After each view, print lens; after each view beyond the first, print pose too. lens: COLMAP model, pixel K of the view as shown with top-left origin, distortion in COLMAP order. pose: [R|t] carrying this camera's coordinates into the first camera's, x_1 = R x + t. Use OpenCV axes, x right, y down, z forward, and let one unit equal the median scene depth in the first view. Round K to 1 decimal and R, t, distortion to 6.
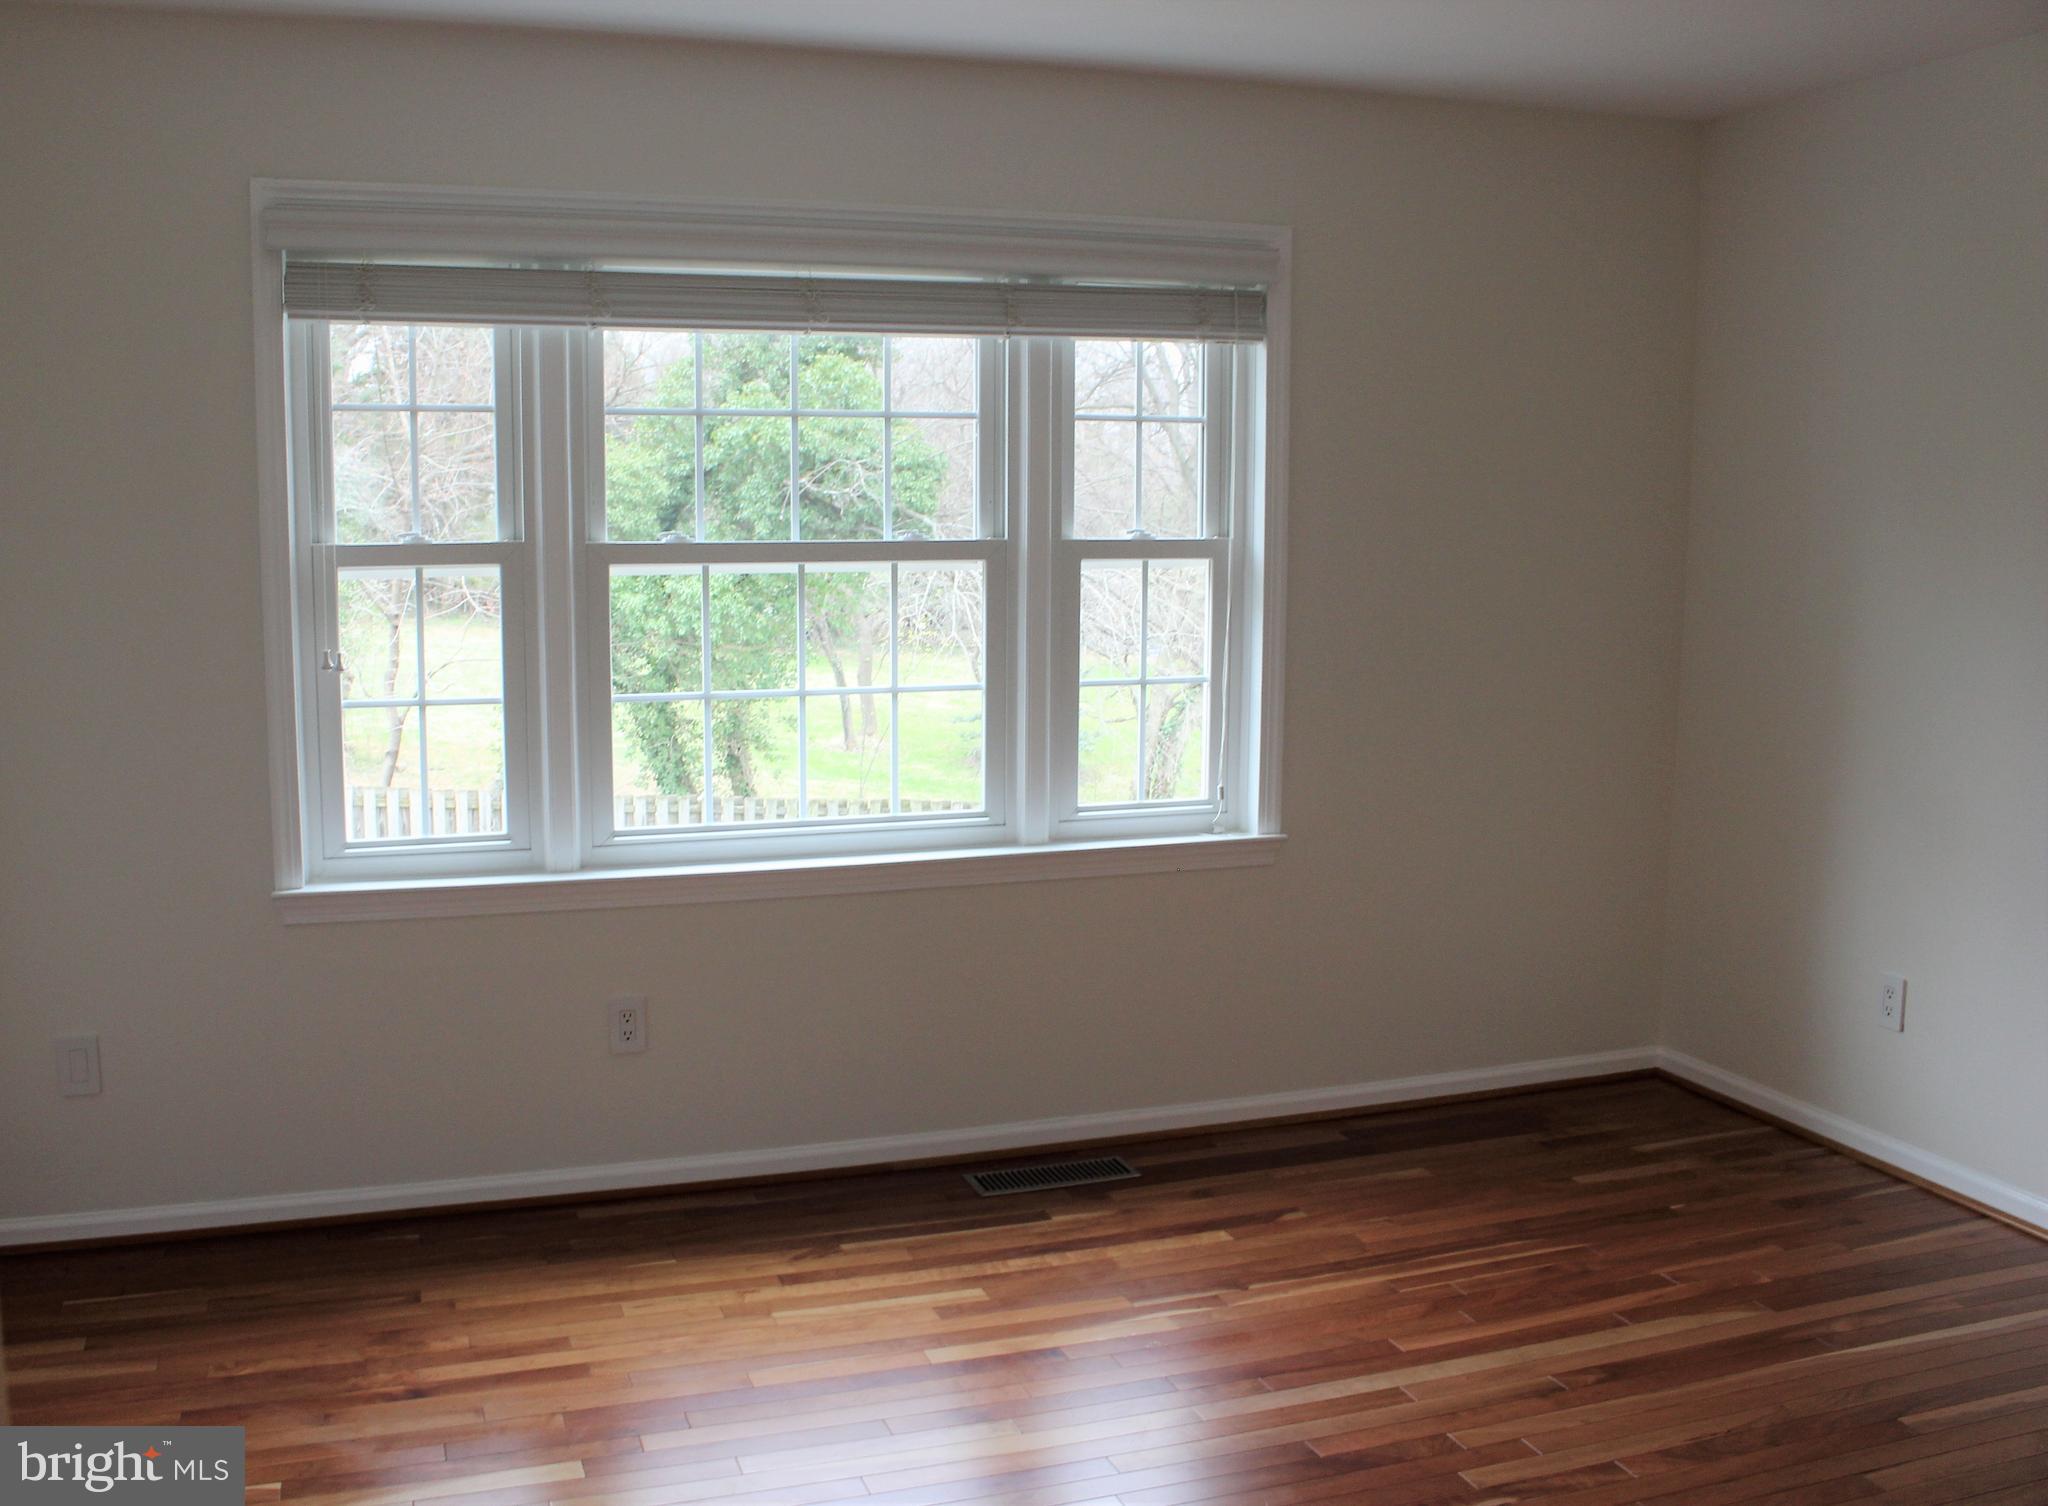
lens RADIAL K [[1834.6, 0, 1024.0], [0, 1834.6, 753.0], [0, 0, 1]] dist [-0.165162, 0.112052]
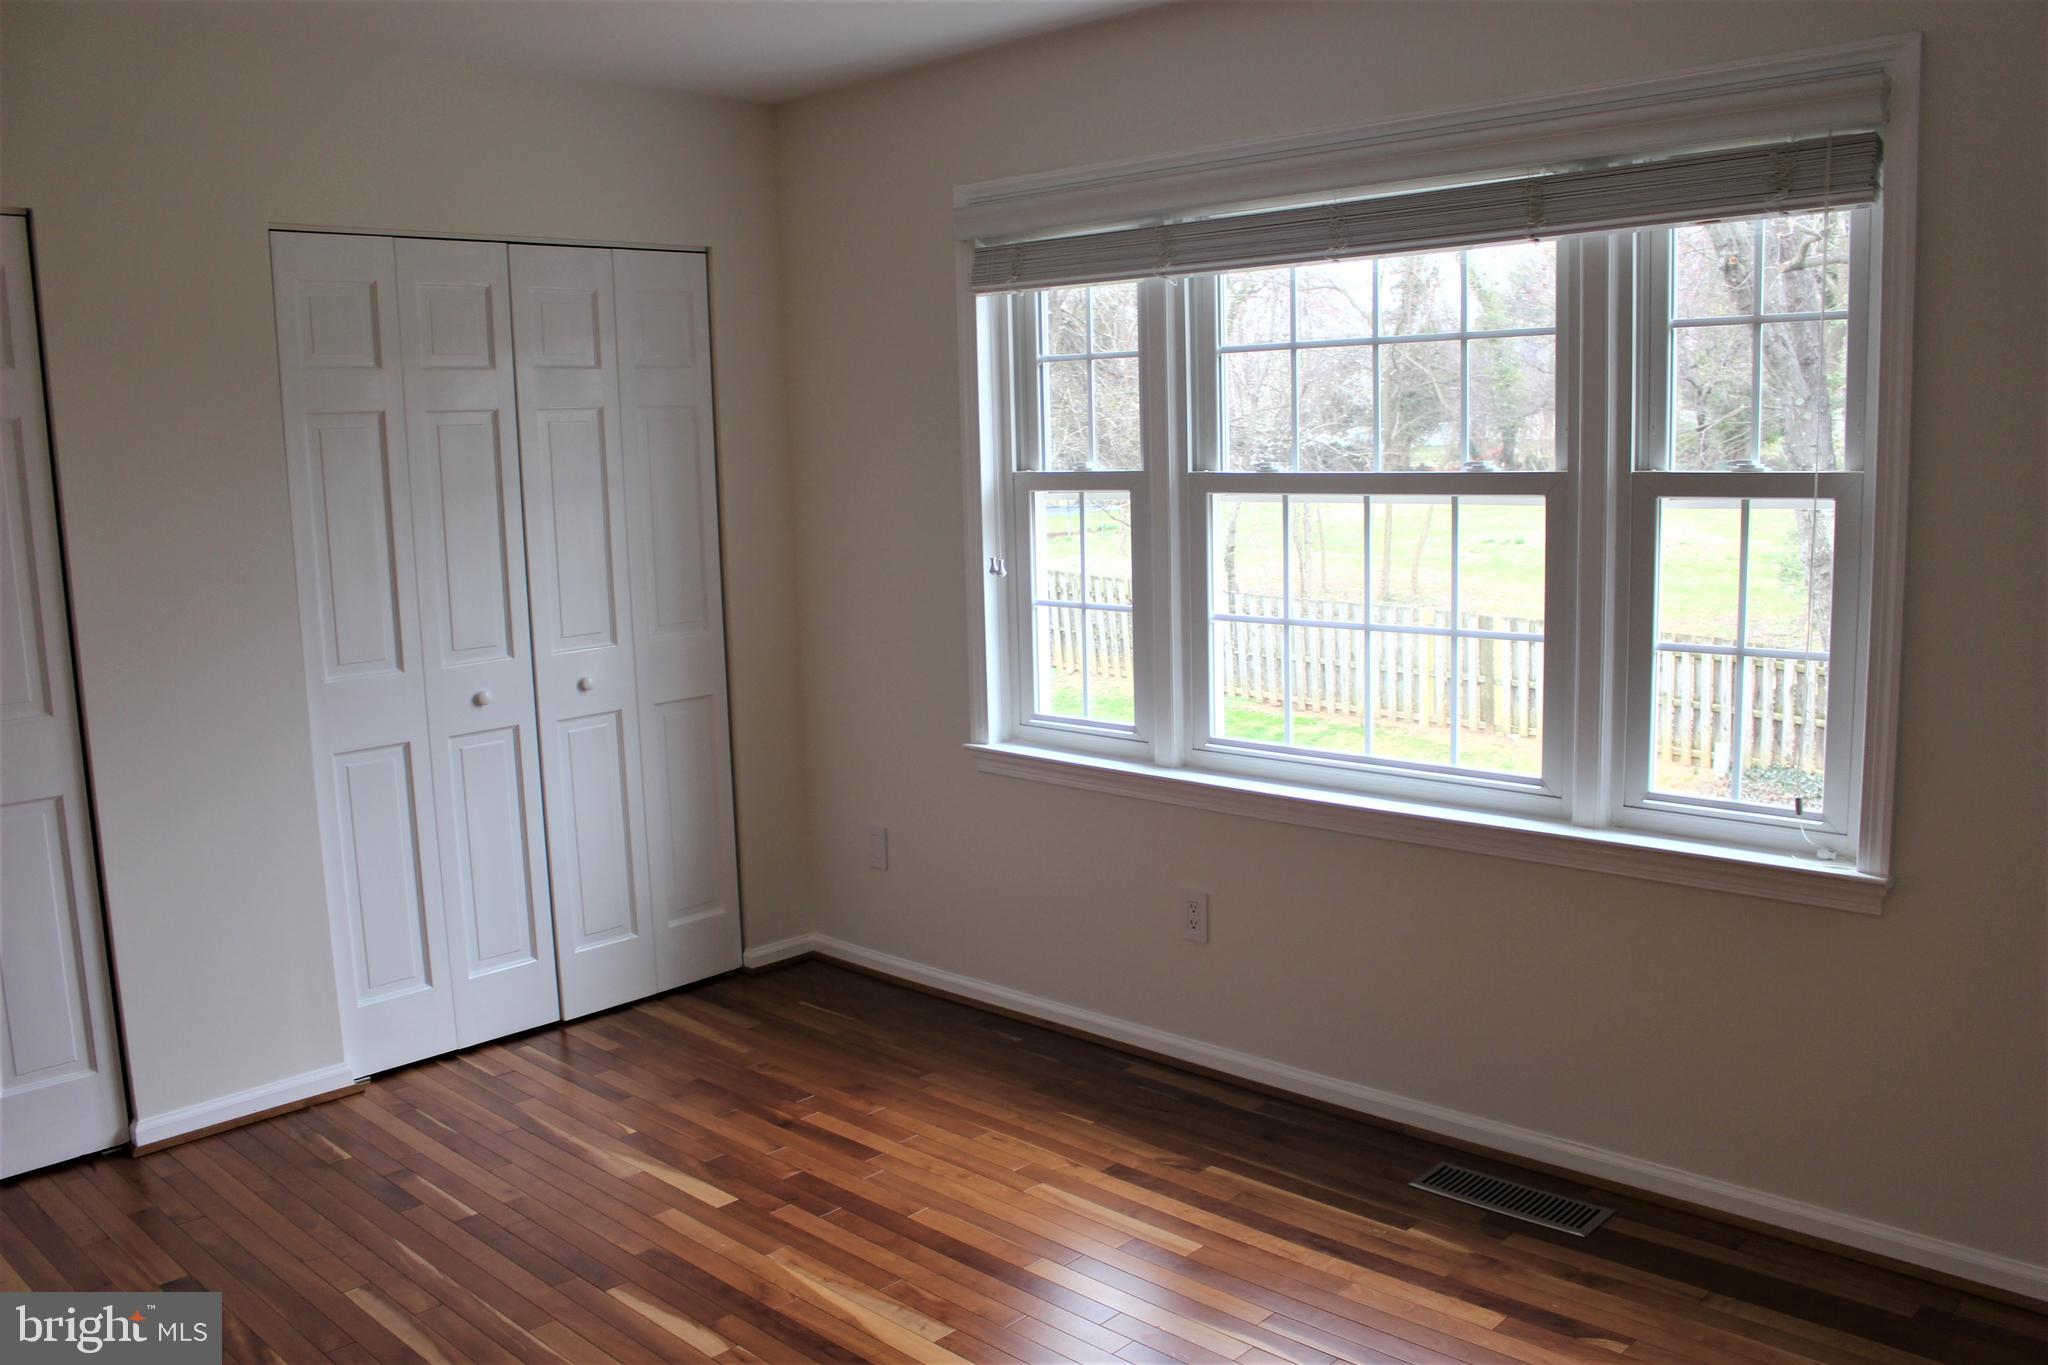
lens RADIAL K [[1712.4, 0, 1024.0], [0, 1712.4, 682.5], [0, 0, 1]] dist [-0.173013, 0.137000]
pose [[0.457590, 0.114677, -0.881738, 0.632193], [-0.085341, 0.992735, 0.084824, -0.068096], [0.885059, 0.036434, 0.464052, 0.436687]]
